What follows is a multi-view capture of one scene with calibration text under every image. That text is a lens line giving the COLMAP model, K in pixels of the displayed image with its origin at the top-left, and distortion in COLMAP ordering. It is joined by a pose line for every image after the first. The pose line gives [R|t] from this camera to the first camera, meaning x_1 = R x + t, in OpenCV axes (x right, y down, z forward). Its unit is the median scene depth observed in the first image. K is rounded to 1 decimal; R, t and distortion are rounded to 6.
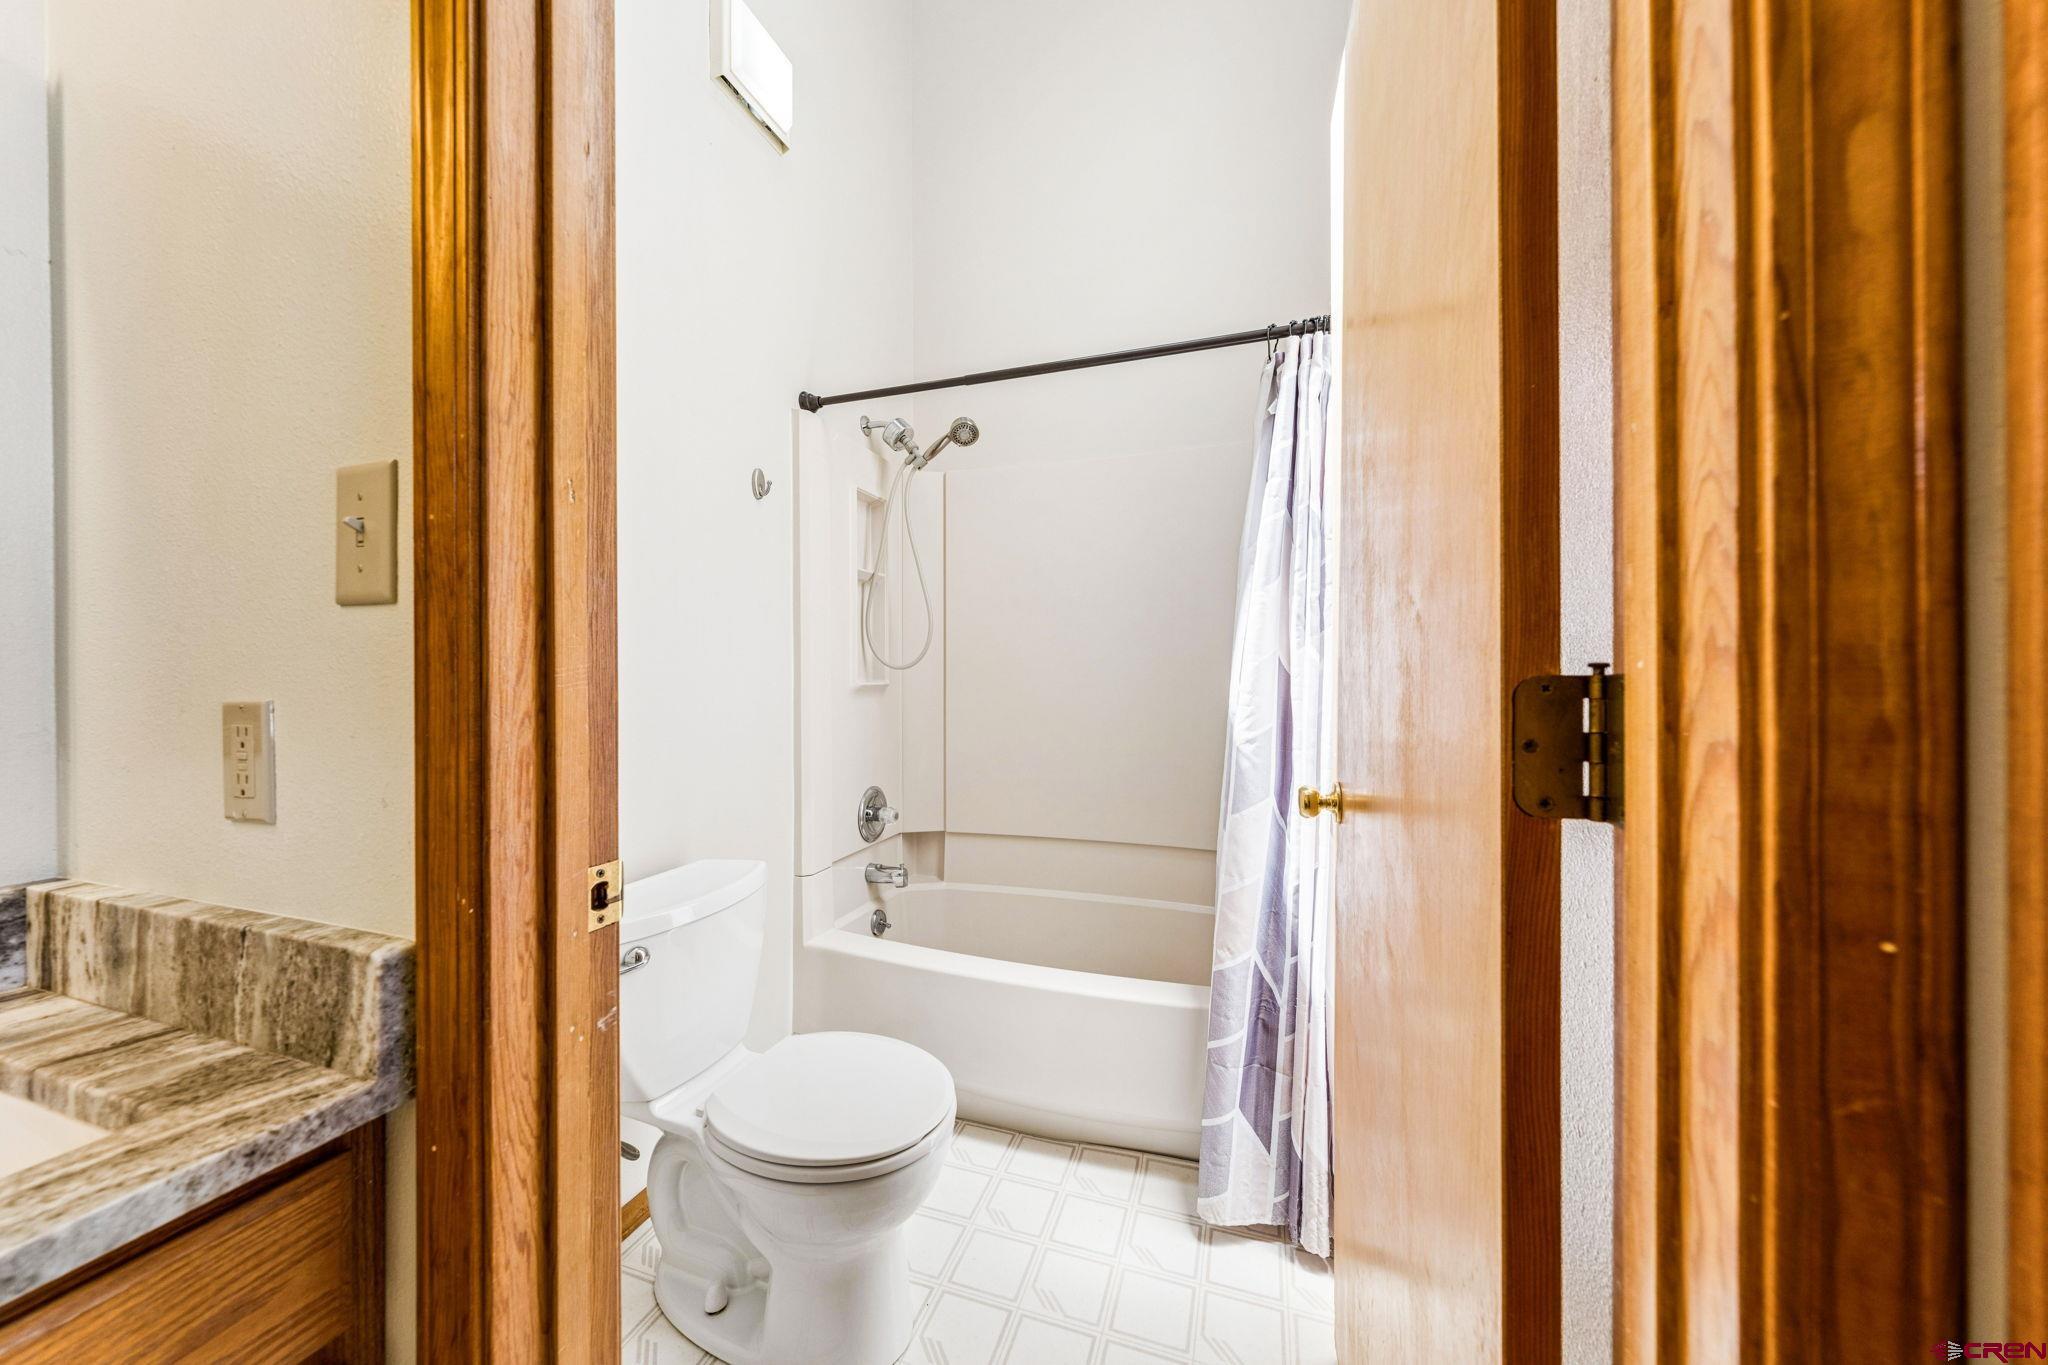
lens RADIAL K [[697.5, 0, 1032.7], [0, 697.5, 682.6], [0, 0, 1]] dist [-0.000452, 0.000099]
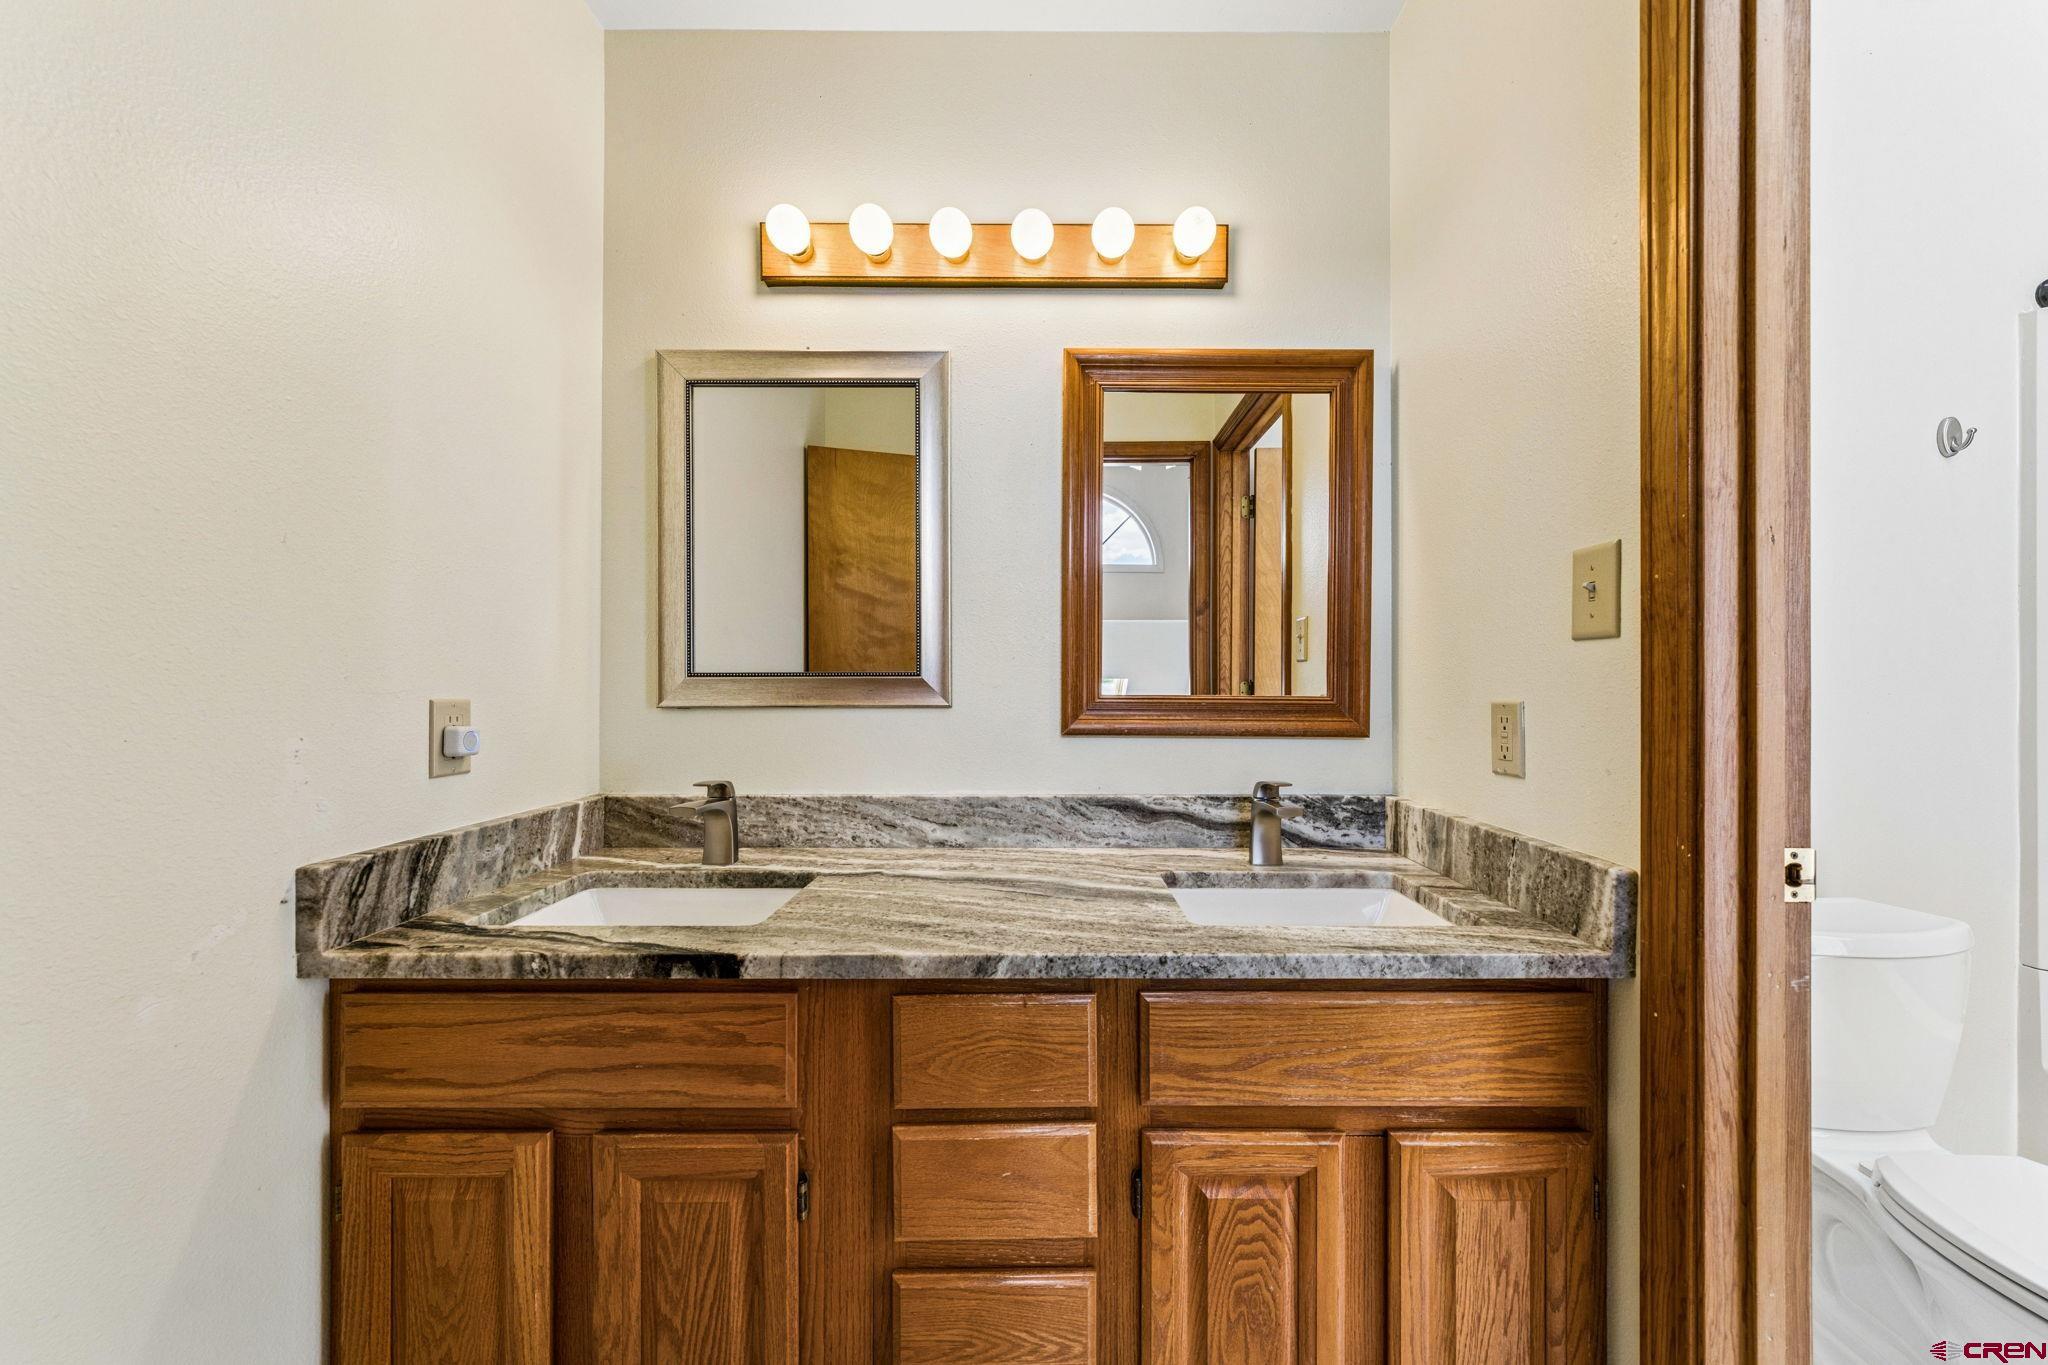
lens RADIAL K [[727.9, 0, 1015.1], [0, 727.9, 684.2], [0, 0, 1]] dist [0.001333, 0.000352]
pose [[0.315008, 0.002082, -0.949087, 0.146999], [-0.011016, 0.999938, -0.001463, 0.001898], [0.949025, 0.010916, 0.315012, -0.710168]]
